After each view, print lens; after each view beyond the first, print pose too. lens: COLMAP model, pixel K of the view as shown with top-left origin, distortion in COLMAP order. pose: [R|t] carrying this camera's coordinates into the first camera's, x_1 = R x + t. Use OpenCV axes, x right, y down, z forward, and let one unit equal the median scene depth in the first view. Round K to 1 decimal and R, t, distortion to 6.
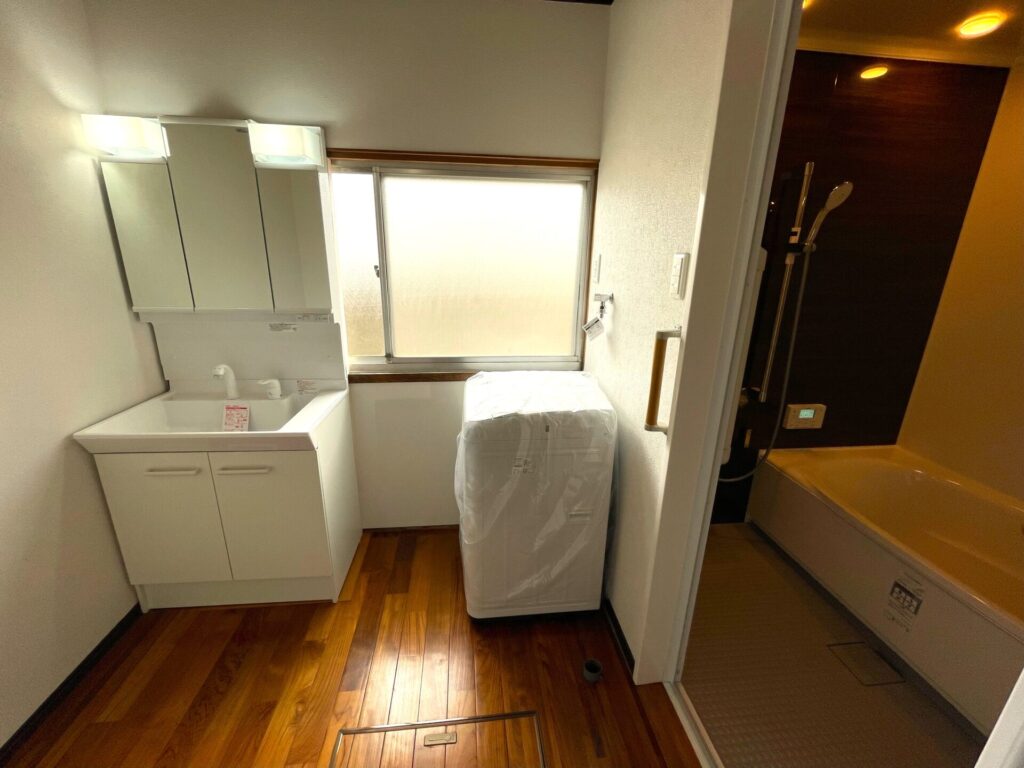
lens RADIAL K [[414.0, 0, 510.9], [0, 414.0, 379.4], [0, 0, 1]] dist [-0.002913, -0.000744]
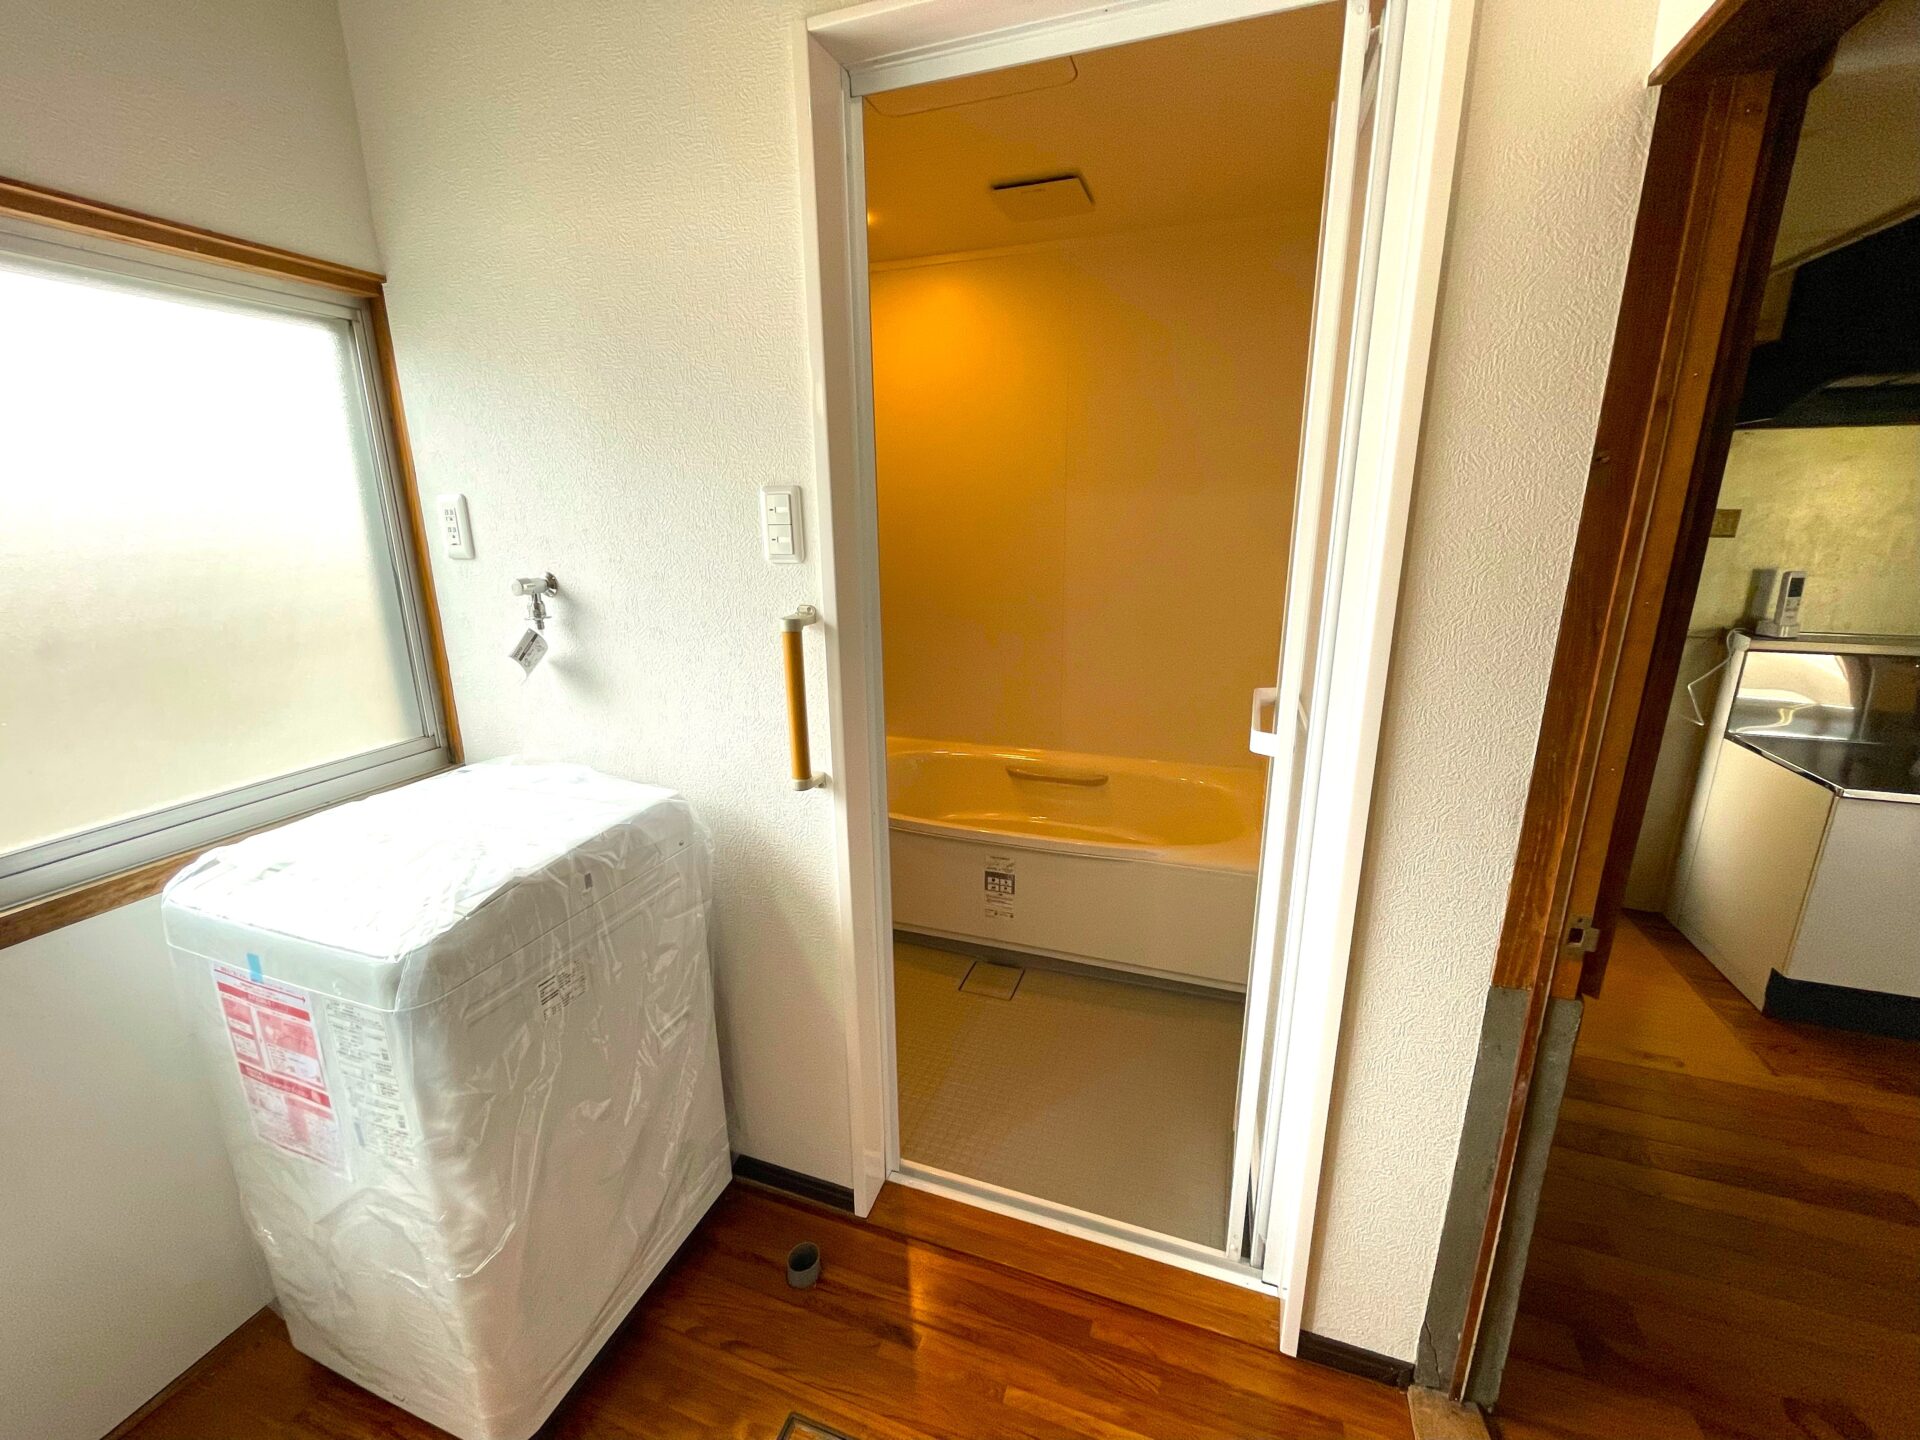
lens RADIAL K [[776.2, 0, 958.0], [0, 776.2, 711.4], [0, 0, 1]] dist [-0.002913, -0.000744]
pose [[0.441554, -0.248738, 0.862067, -0.348895], [0.273133, 0.952467, 0.134922, -0.049933], [-0.854651, 0.175884, 0.488505, 0.188597]]
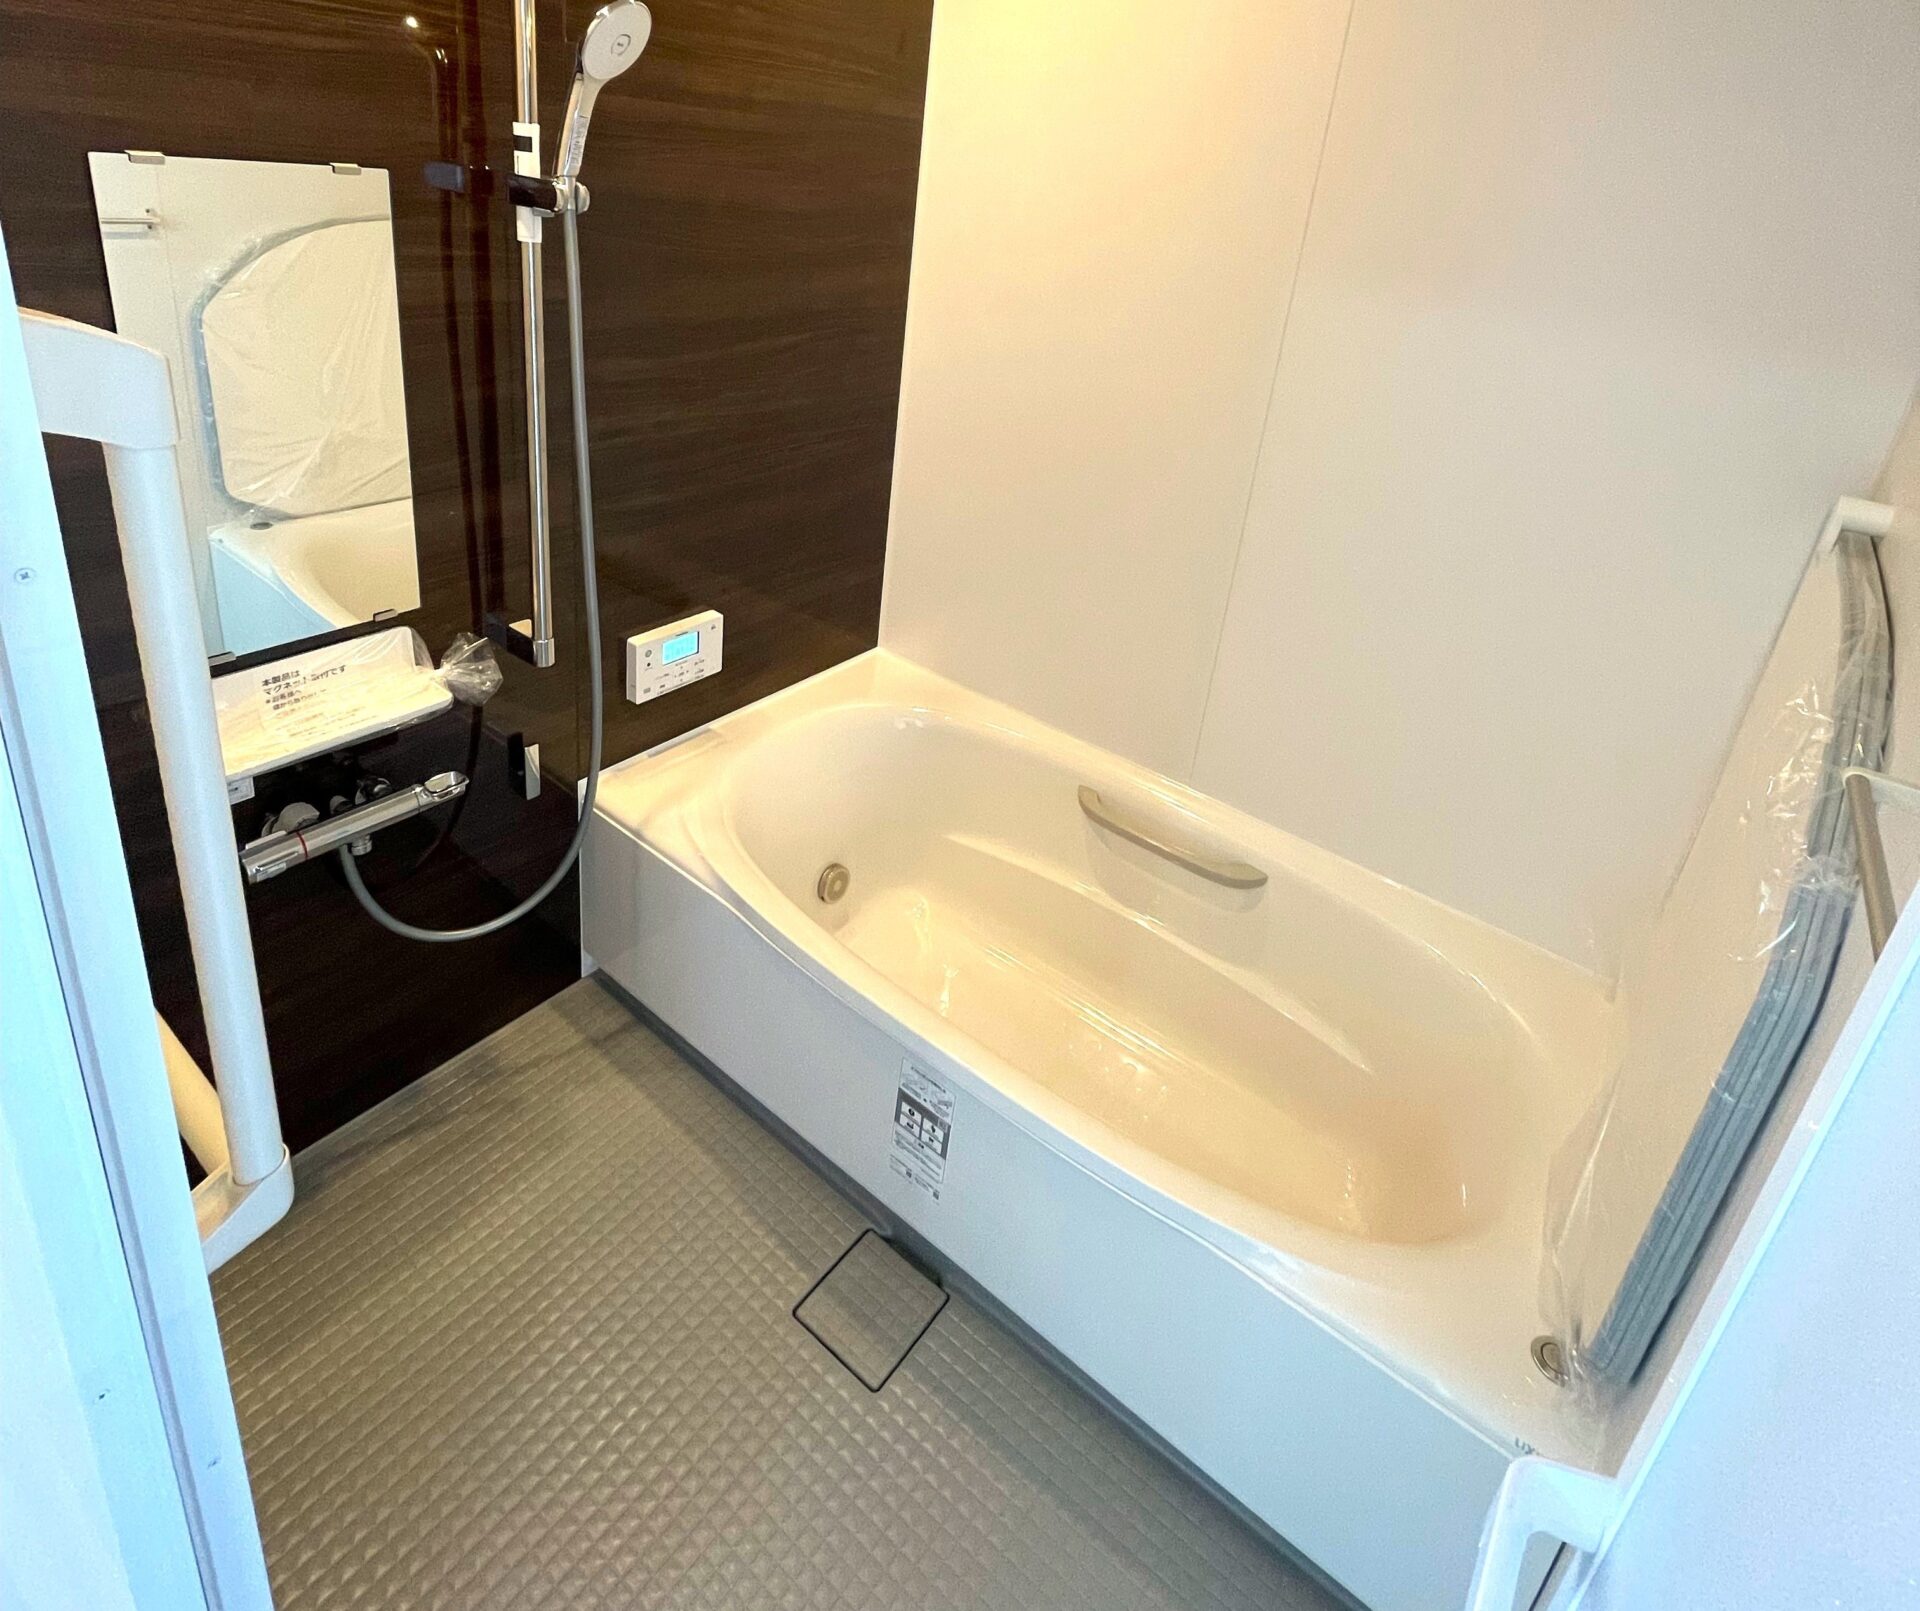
lens RADIAL K [[1036.2, 0, 959.4], [0, 1036.2, 522.6], [0, 0, 1]] dist [-0.002241, -0.001097]
pose [[0.682883, -0.196965, 0.703474, 0.339871], [0.118404, 0.980076, 0.159472, -0.176461], [-0.720869, -0.025606, 0.692598, 0.254204]]
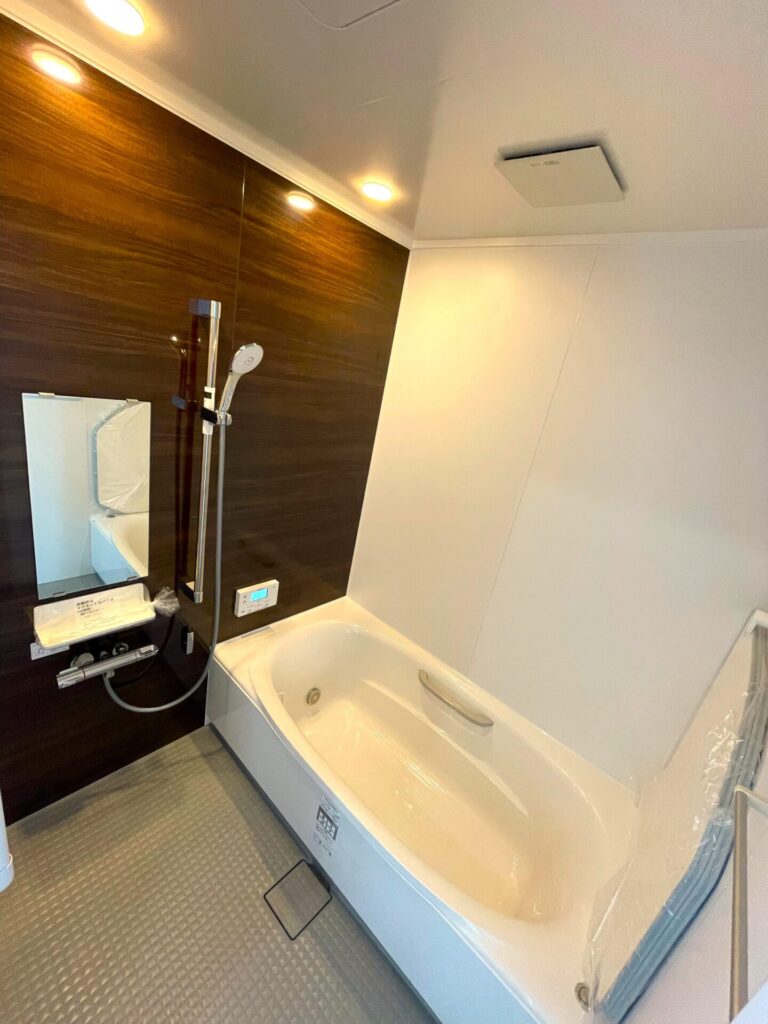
lens RADIAL K [[414.0, 0, 384.7], [0, 414.0, 506.7], [0, 0, 1]] dist [-0.002913, -0.000744]
pose [[0.733902, -0.098626, 0.672057, 0.432877], [0.019212, 0.992021, 0.124602, -0.260295], [-0.678983, -0.078534, 0.729941, 0.247937]]
